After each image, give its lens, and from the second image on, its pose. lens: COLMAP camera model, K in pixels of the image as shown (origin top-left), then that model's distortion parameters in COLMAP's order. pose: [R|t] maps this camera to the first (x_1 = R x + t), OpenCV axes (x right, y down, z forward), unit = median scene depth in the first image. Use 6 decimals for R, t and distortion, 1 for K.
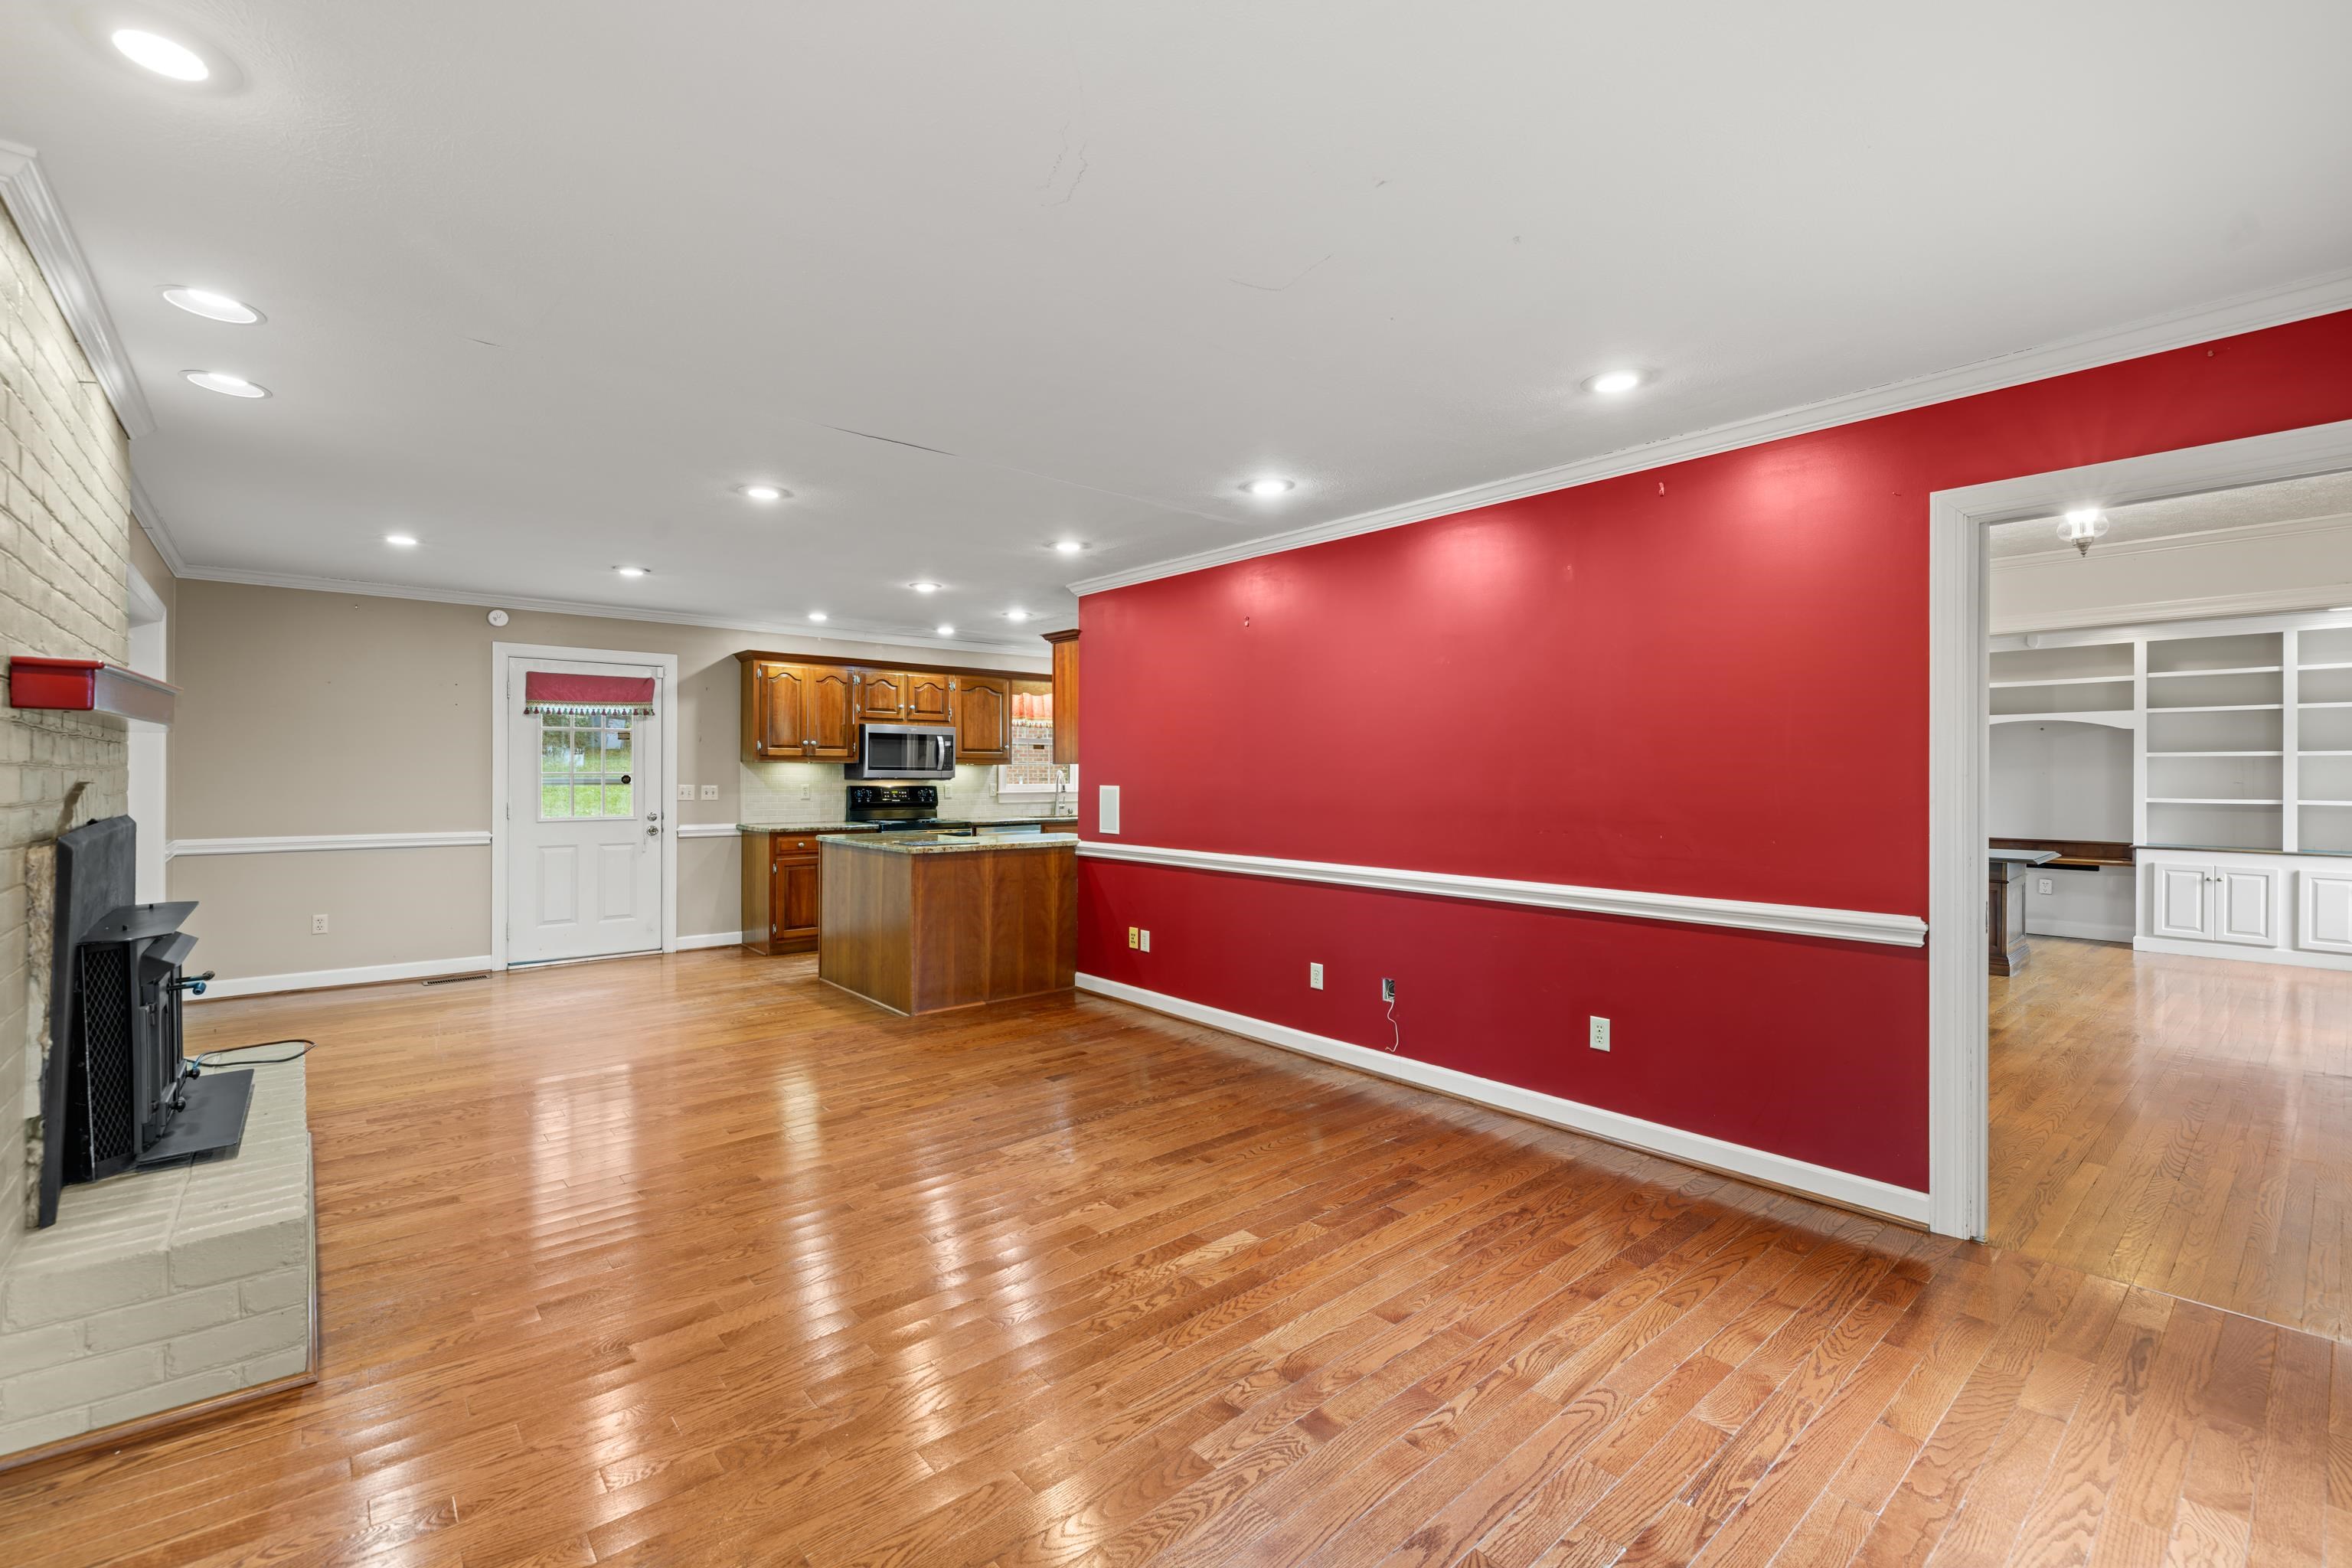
lens RADIAL K [[1007.7, 0, 1194.9], [0, 1007.7, 773.2], [0, 0, 1]] dist [0.005779, -0.001449]
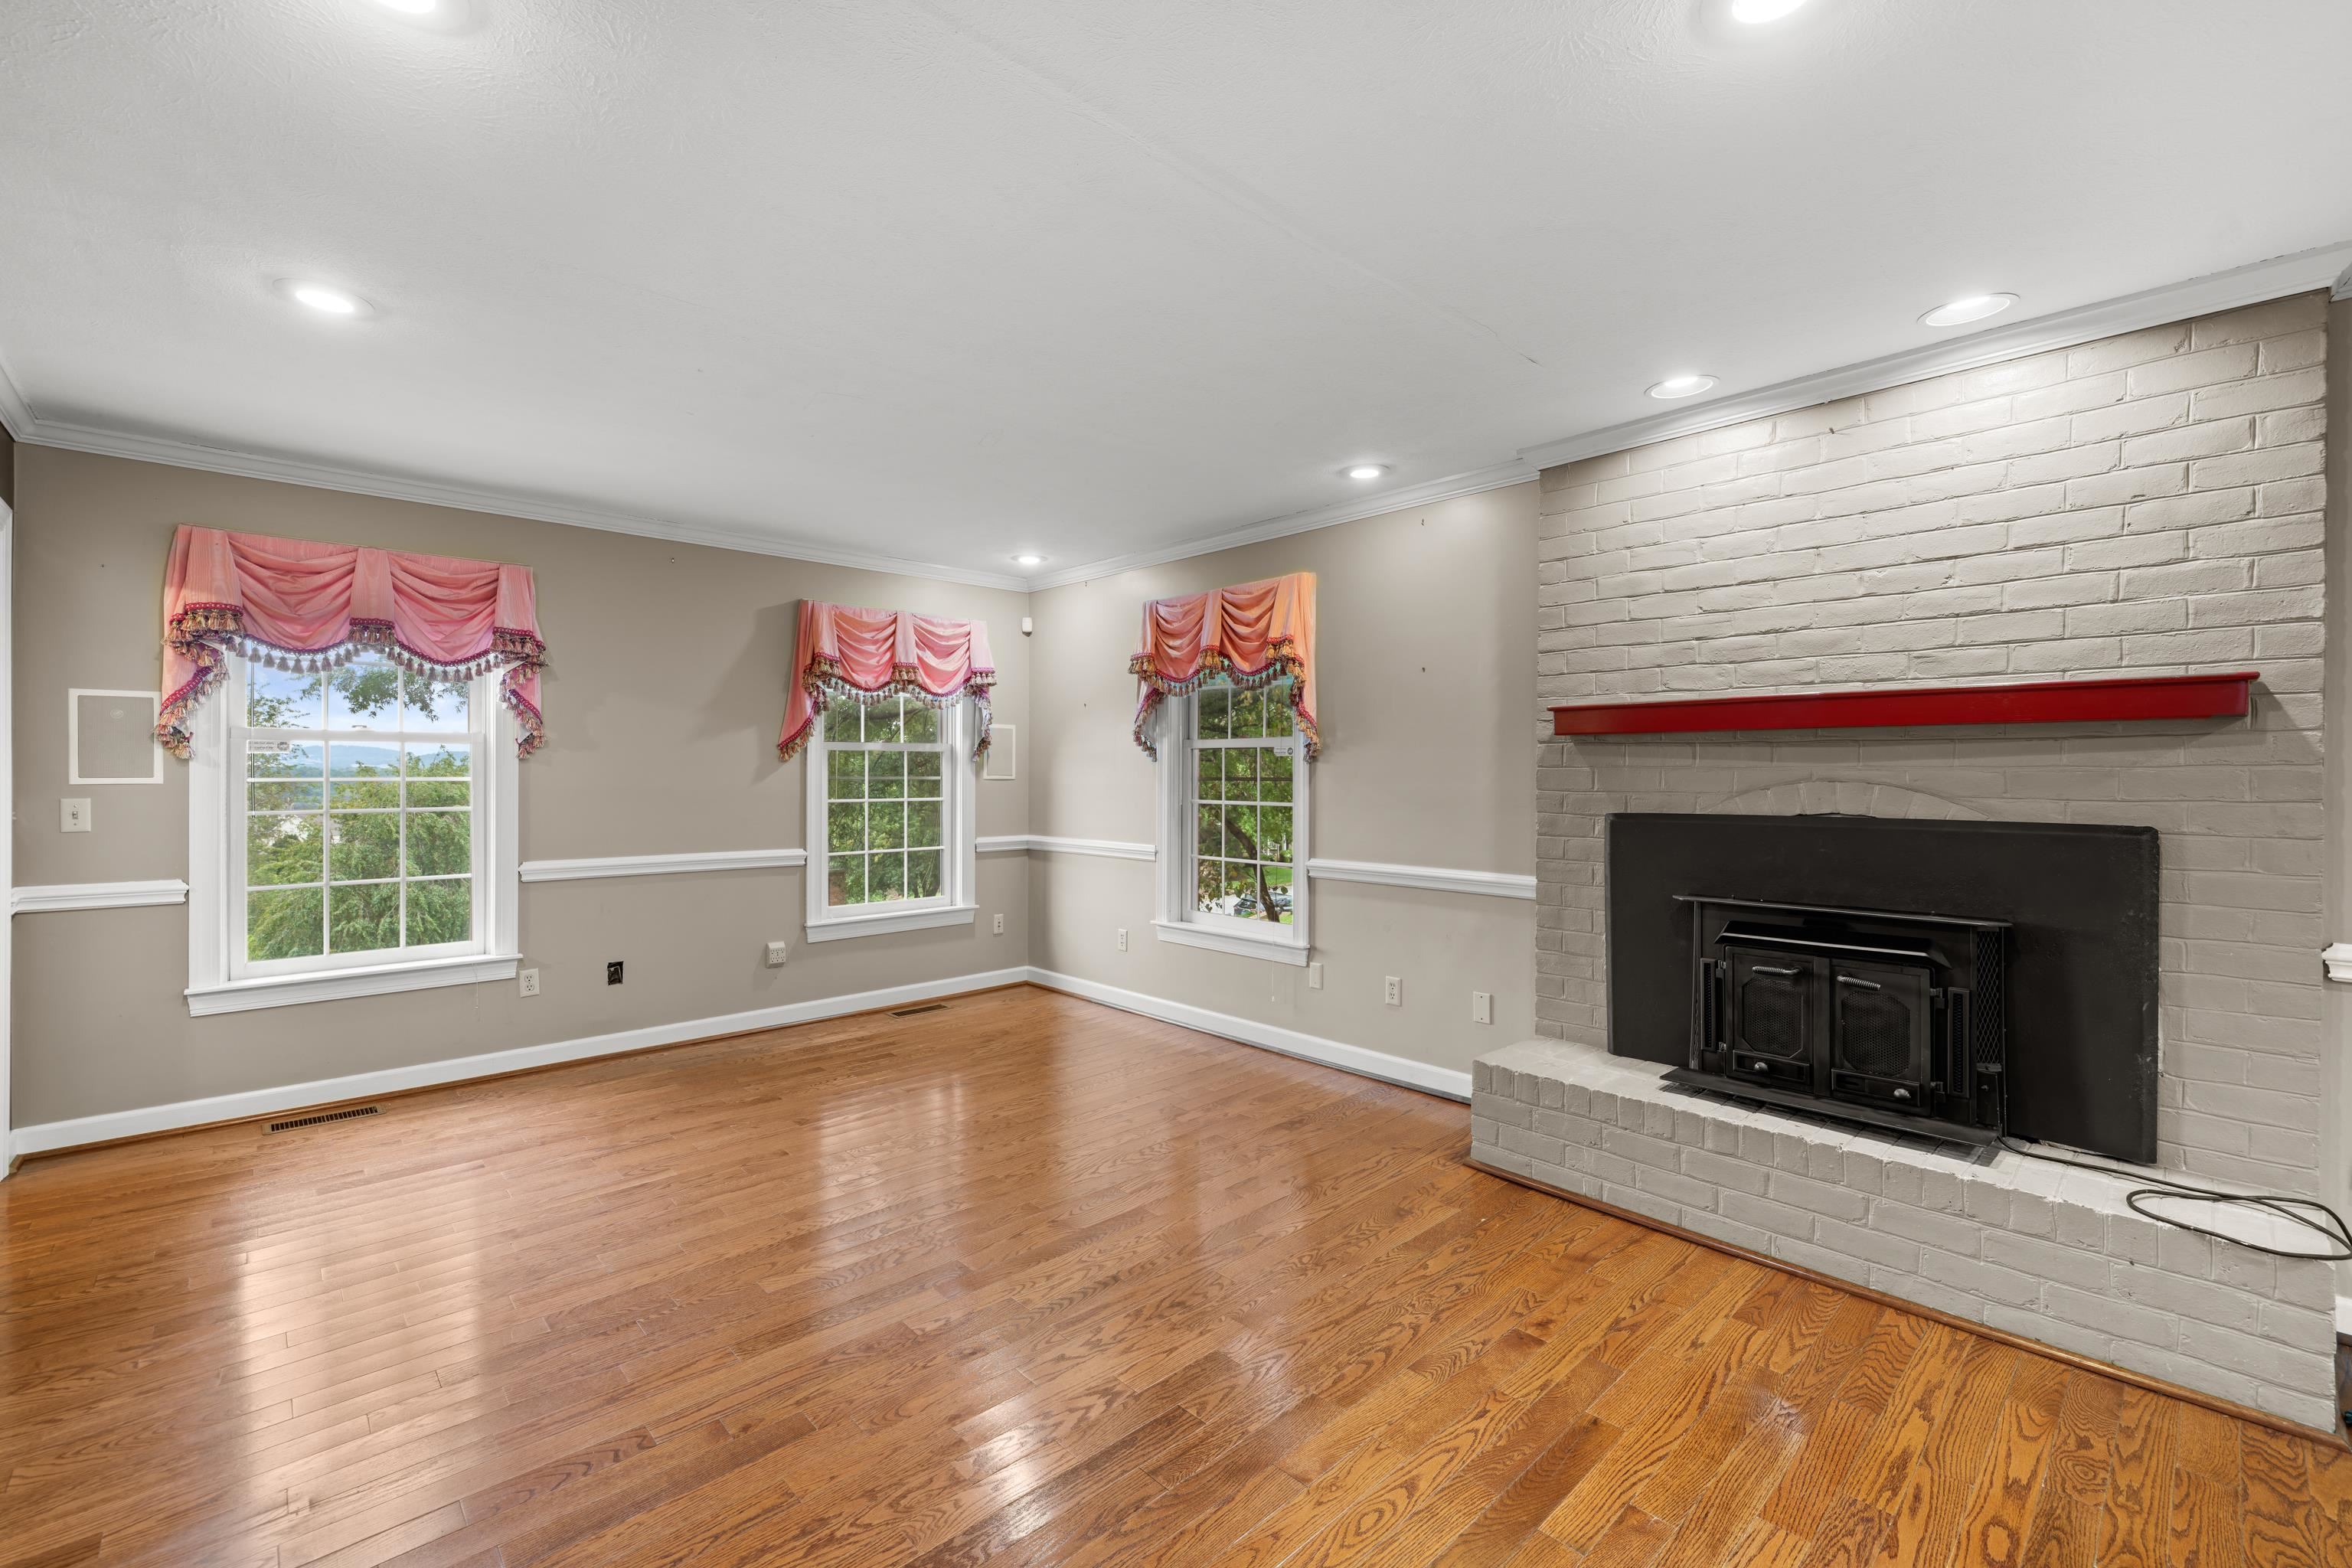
lens RADIAL K [[1007.7, 0, 1180.3], [0, 1007.7, 766.0], [0, 0, 1]] dist [0.005779, -0.001449]
pose [[-0.999638, -0.007687, -0.025788, -0.118688], [-0.007495, 0.999944, -0.007511, 0.002092], [0.025845, -0.007315, -0.999639, 0.750247]]
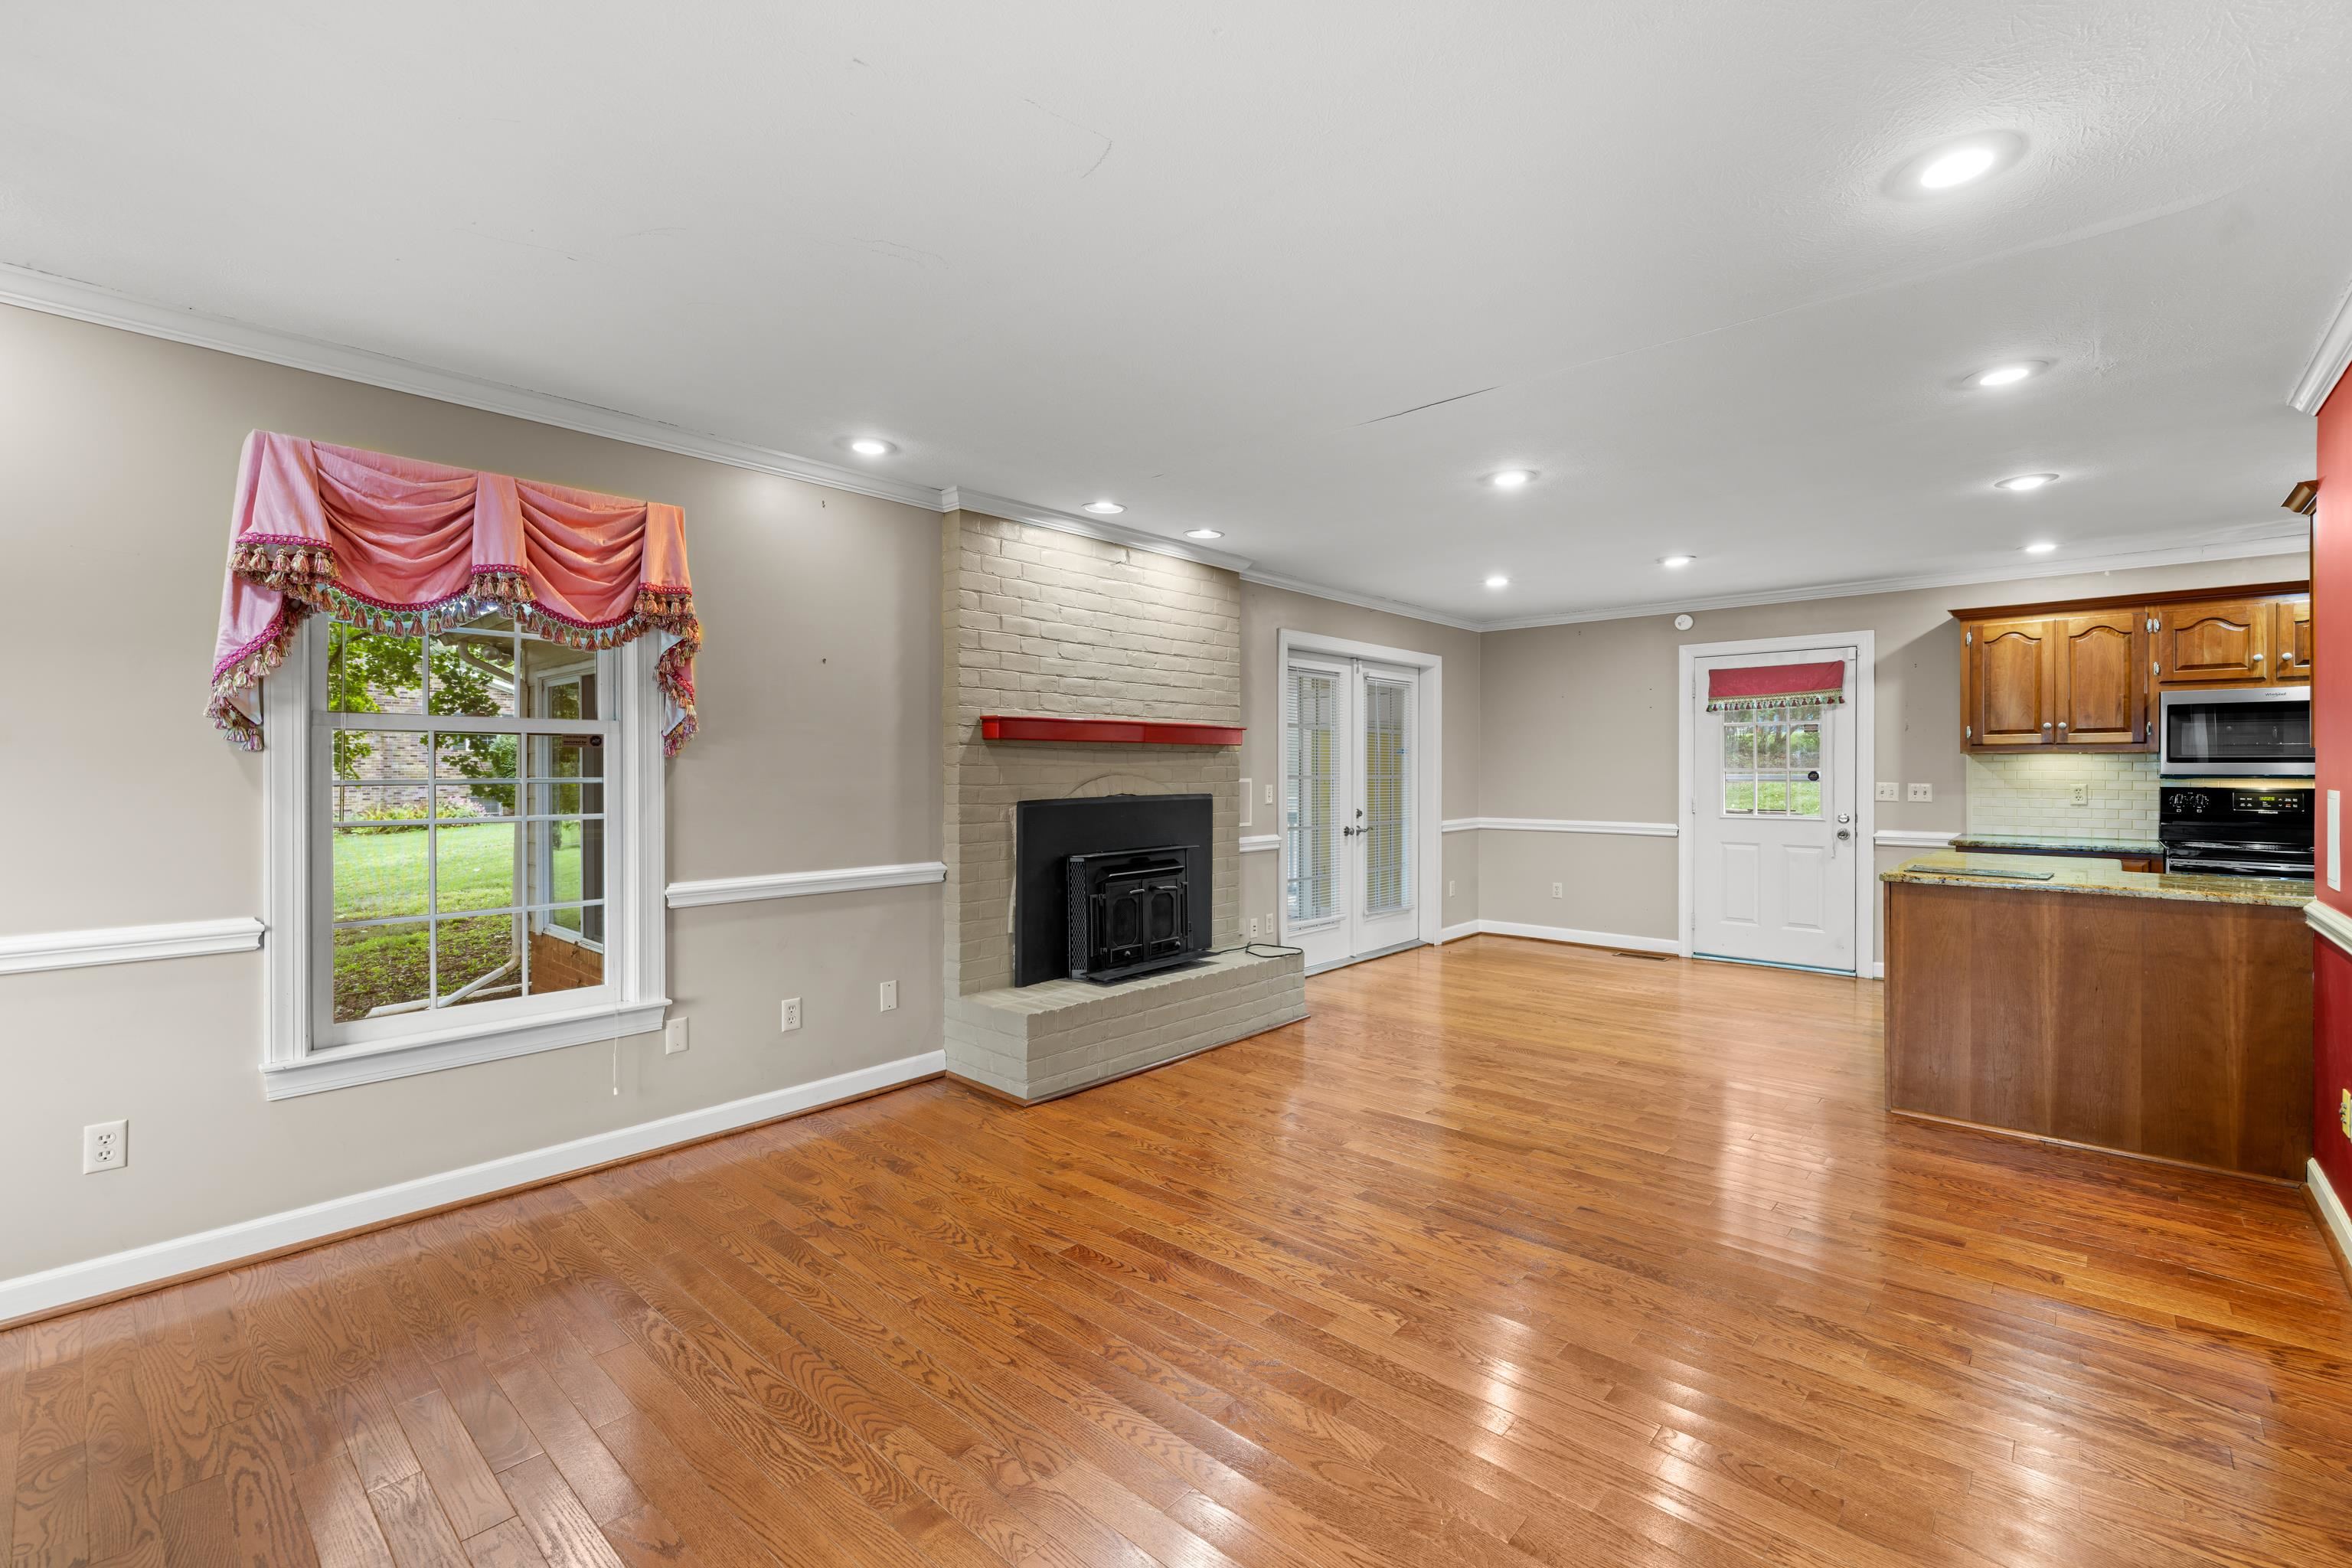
lens RADIAL K [[1007.7, 0, 1148.9], [0, 1007.7, 773.9], [0, 0, 1]] dist [0.005779, -0.001449]
pose [[0.093074, 0.001495, -0.995658, 0.277166], [0.001737, 0.999997, 0.001664, 0.001669], [0.995658, -0.001884, 0.093071, 0.308548]]
